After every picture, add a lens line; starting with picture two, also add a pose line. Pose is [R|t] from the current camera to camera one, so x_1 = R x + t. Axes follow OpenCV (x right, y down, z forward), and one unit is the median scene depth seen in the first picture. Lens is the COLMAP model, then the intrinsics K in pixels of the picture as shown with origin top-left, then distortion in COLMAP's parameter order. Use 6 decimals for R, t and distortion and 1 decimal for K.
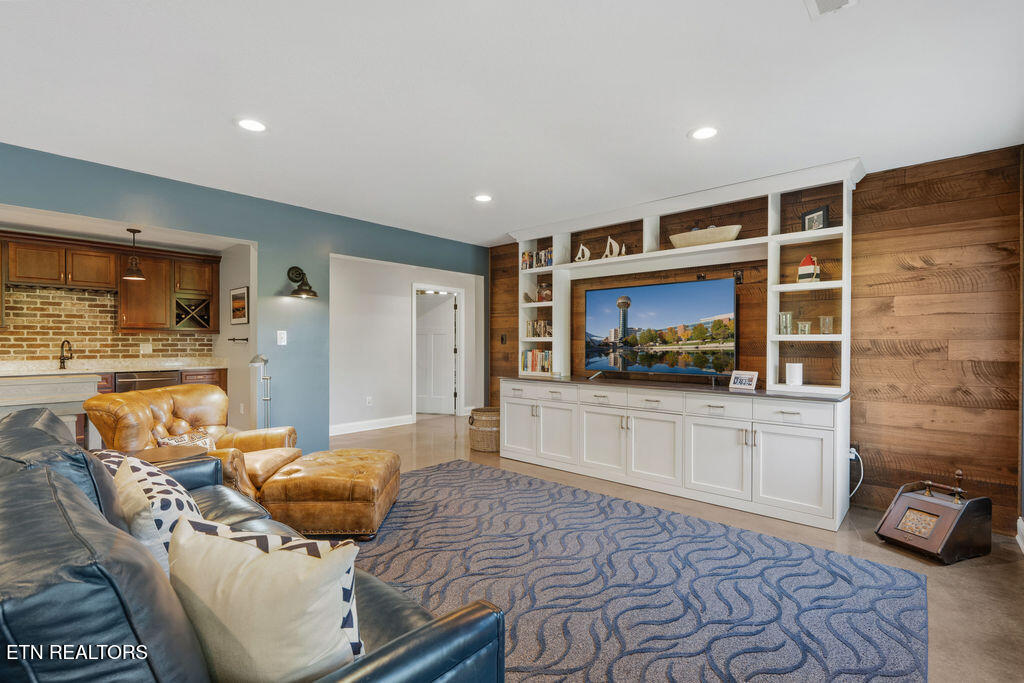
lens RADIAL K [[468.1, 0, 508.1], [0, 468.1, 346.2], [0, 0, 1]] dist [-0.005063, 0.001683]
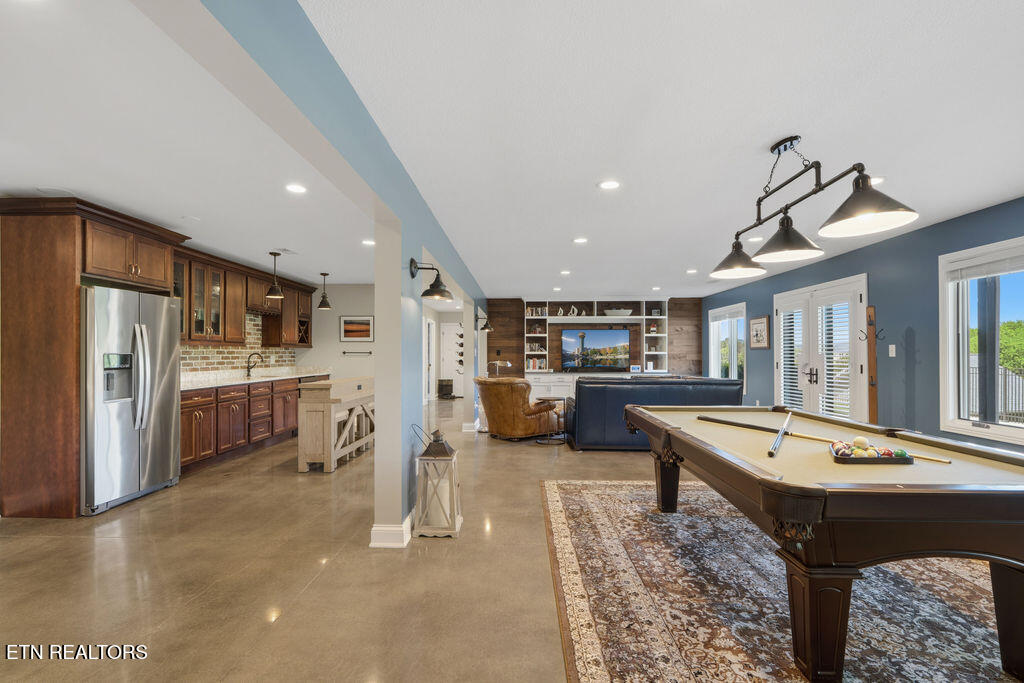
lens RADIAL K [[468.1, 0, 506.4], [0, 468.1, 352.4], [0, 0, 1]] dist [-0.005063, 0.001683]
pose [[0.761148, 0.002054, 0.648575, -1.387657], [0.004668, 0.999952, -0.008646, -0.001069], [-0.648561, 0.009608, 0.761102, -0.434528]]
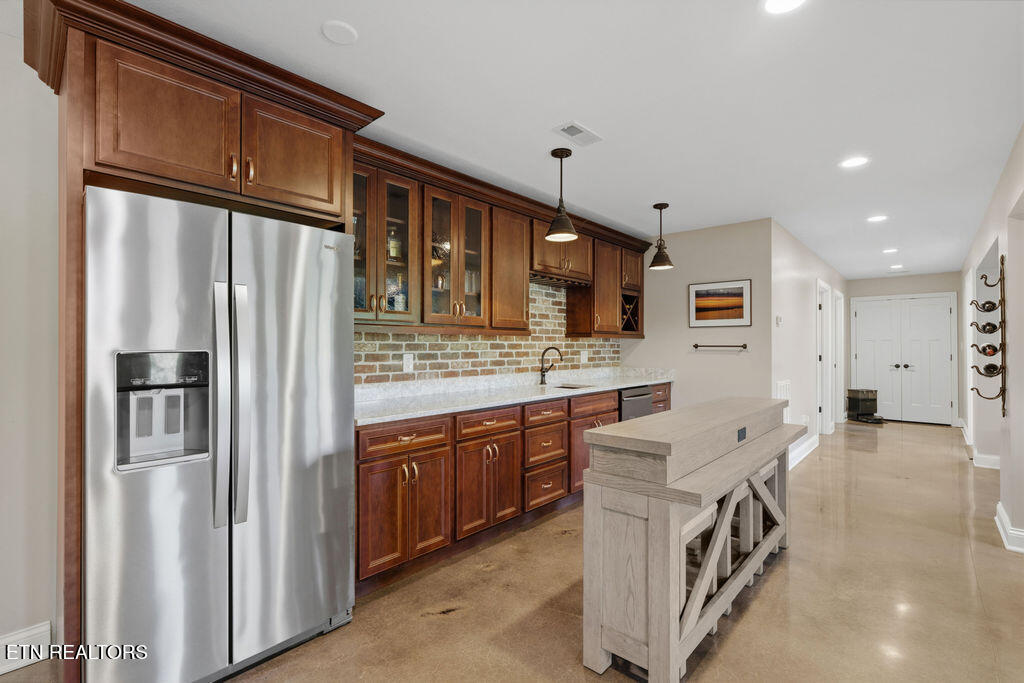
lens RADIAL K [[468.1, 0, 507.3], [0, 468.1, 339.8], [0, 0, 1]] dist [-0.005063, 0.001683]
pose [[0.999998, 0.002108, -0.000595, -1.135347], [-0.002119, 0.999815, -0.019139, -0.011033], [0.000555, 0.019140, 0.999817, 0.245216]]
